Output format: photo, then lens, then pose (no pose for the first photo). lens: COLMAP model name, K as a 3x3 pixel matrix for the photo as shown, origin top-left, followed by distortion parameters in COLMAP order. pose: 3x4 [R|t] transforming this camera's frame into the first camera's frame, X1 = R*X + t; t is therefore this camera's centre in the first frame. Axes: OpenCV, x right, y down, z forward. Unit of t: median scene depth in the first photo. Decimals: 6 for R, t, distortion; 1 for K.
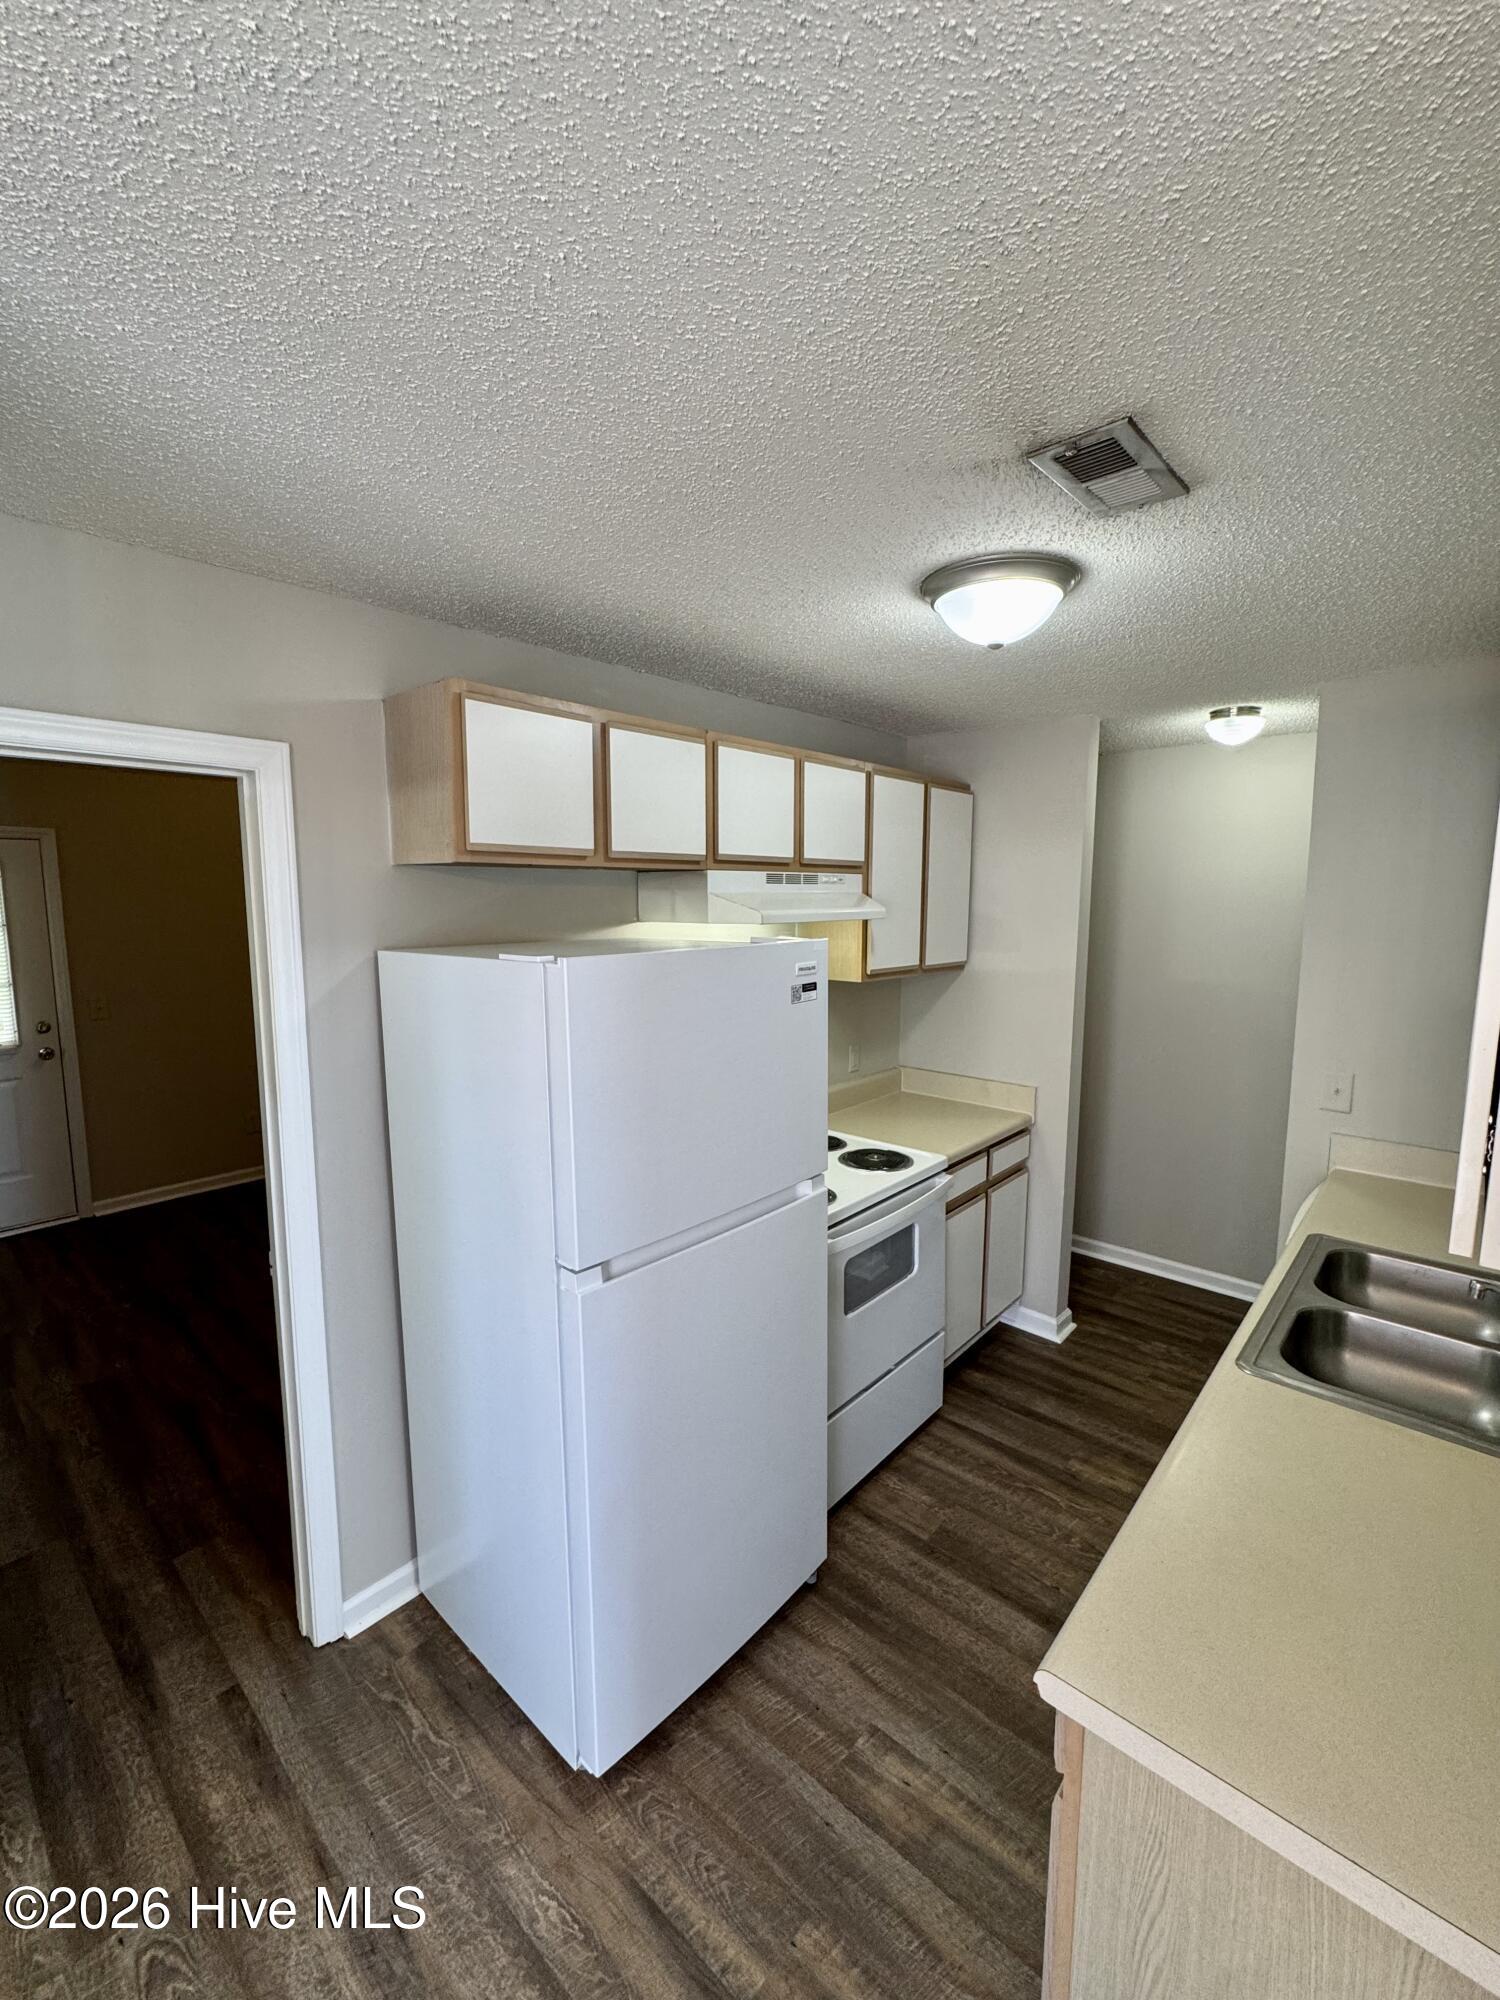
lens RADIAL K [[833.2, 0, 754.4], [0, 833.2, 1002.0], [0, 0, 1]] dist [-0.001847, 0.000475]
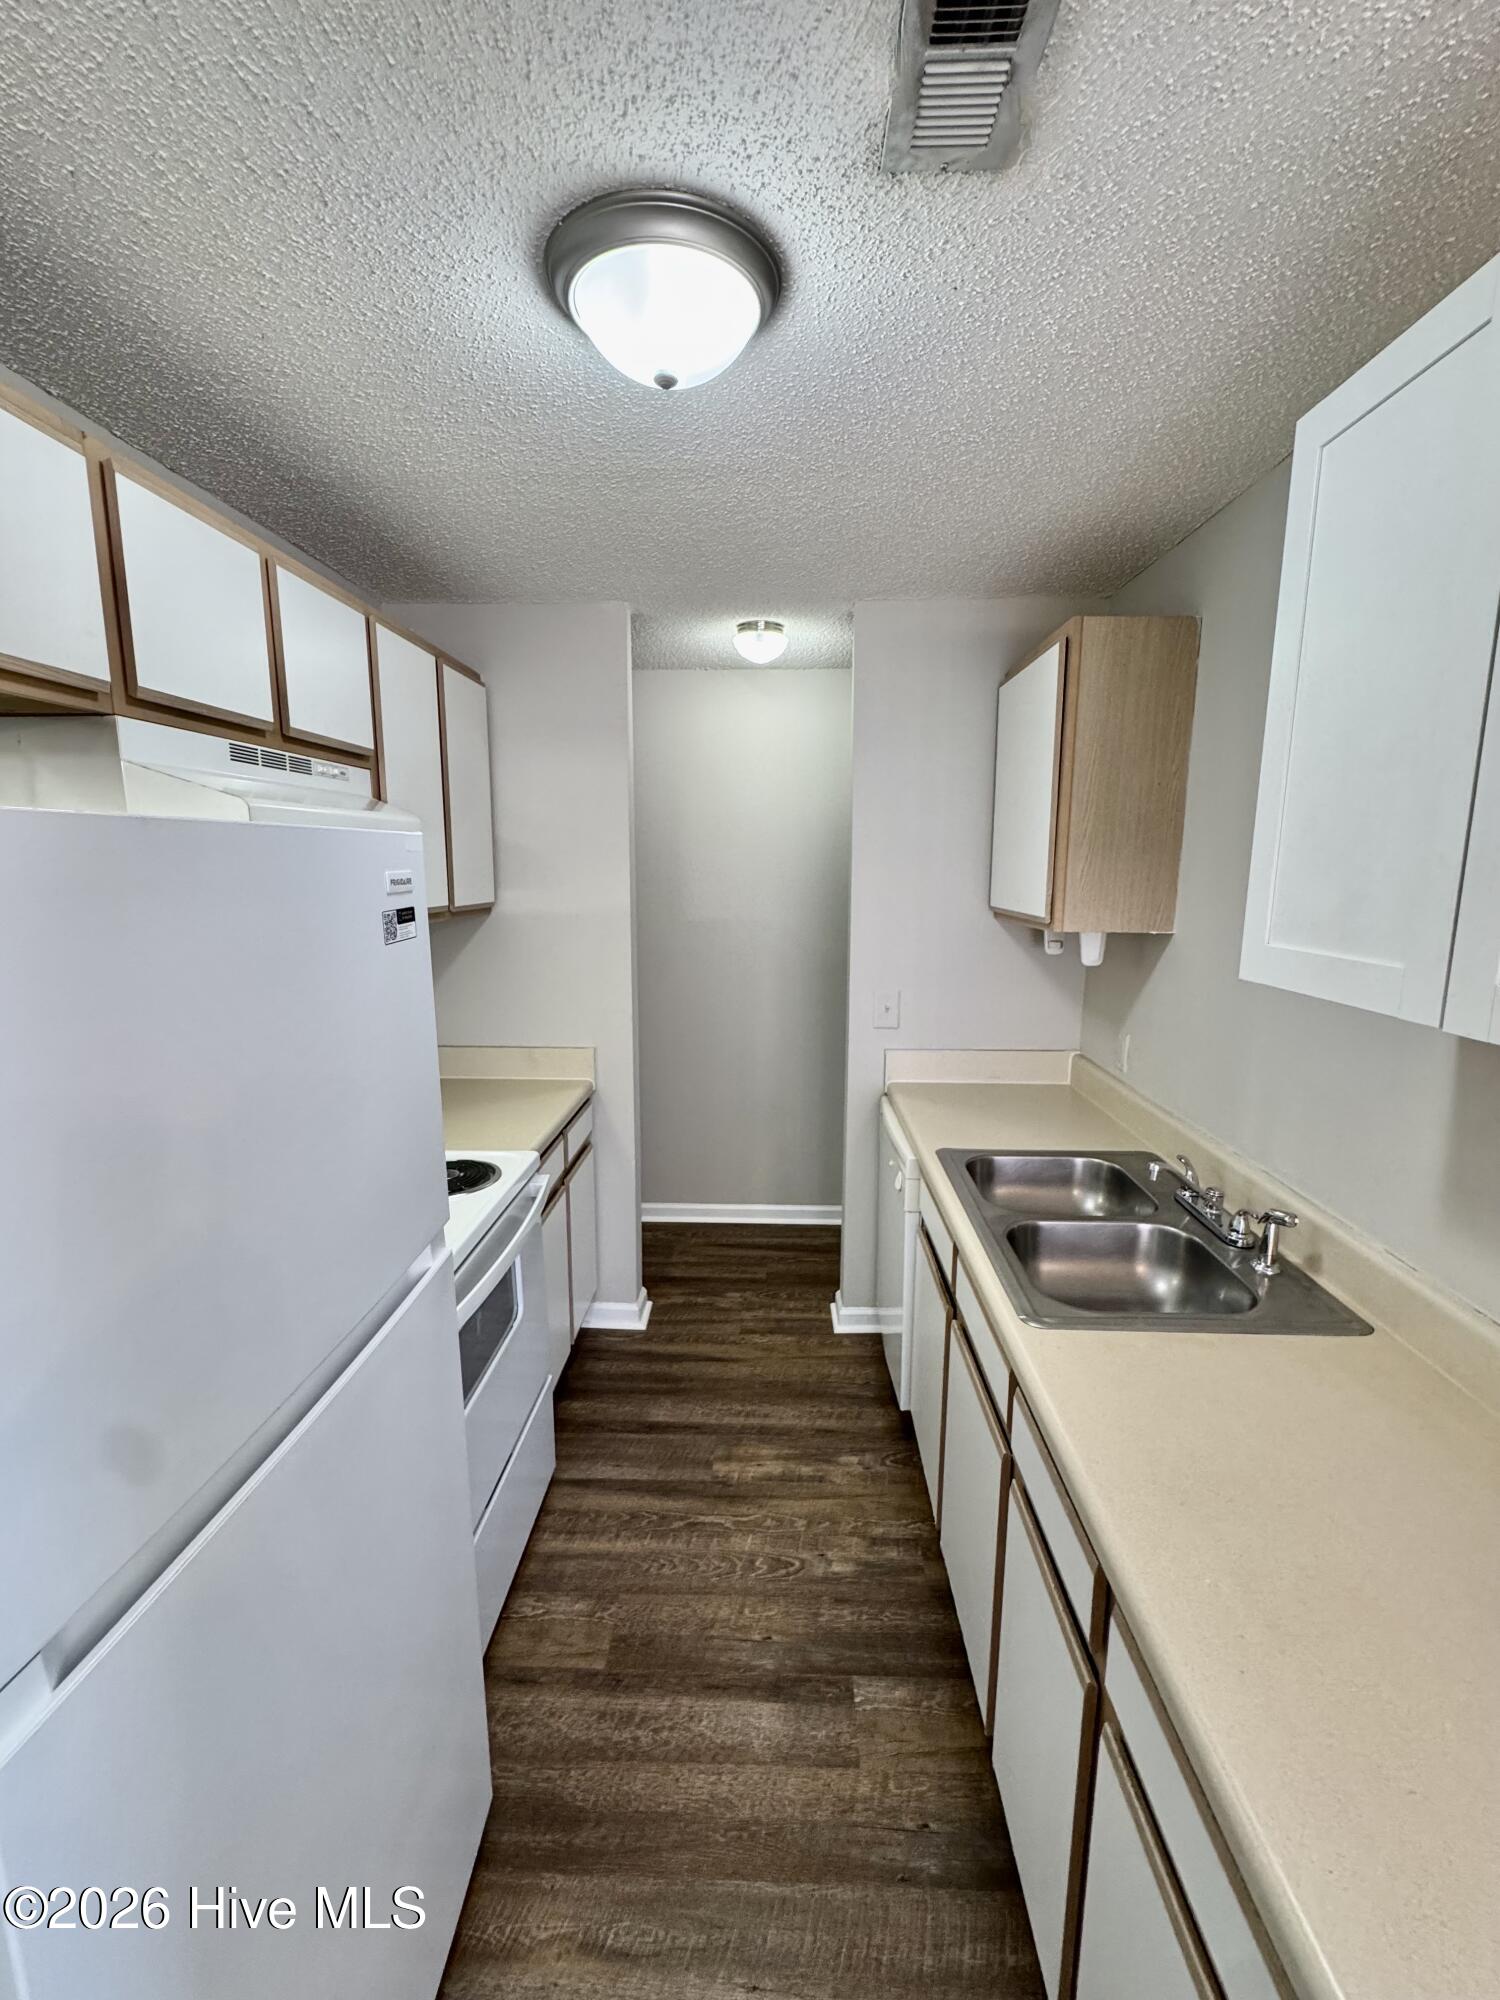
lens RADIAL K [[833.2, 0, 752.0], [0, 833.2, 1000.6], [0, 0, 1]] dist [-0.001847, 0.000475]
pose [[0.769843, -0.103418, 0.629799, -0.096127], [0.080658, 0.994638, 0.064734, 0.018537], [-0.633116, 0.000964, 0.774056, 0.340418]]
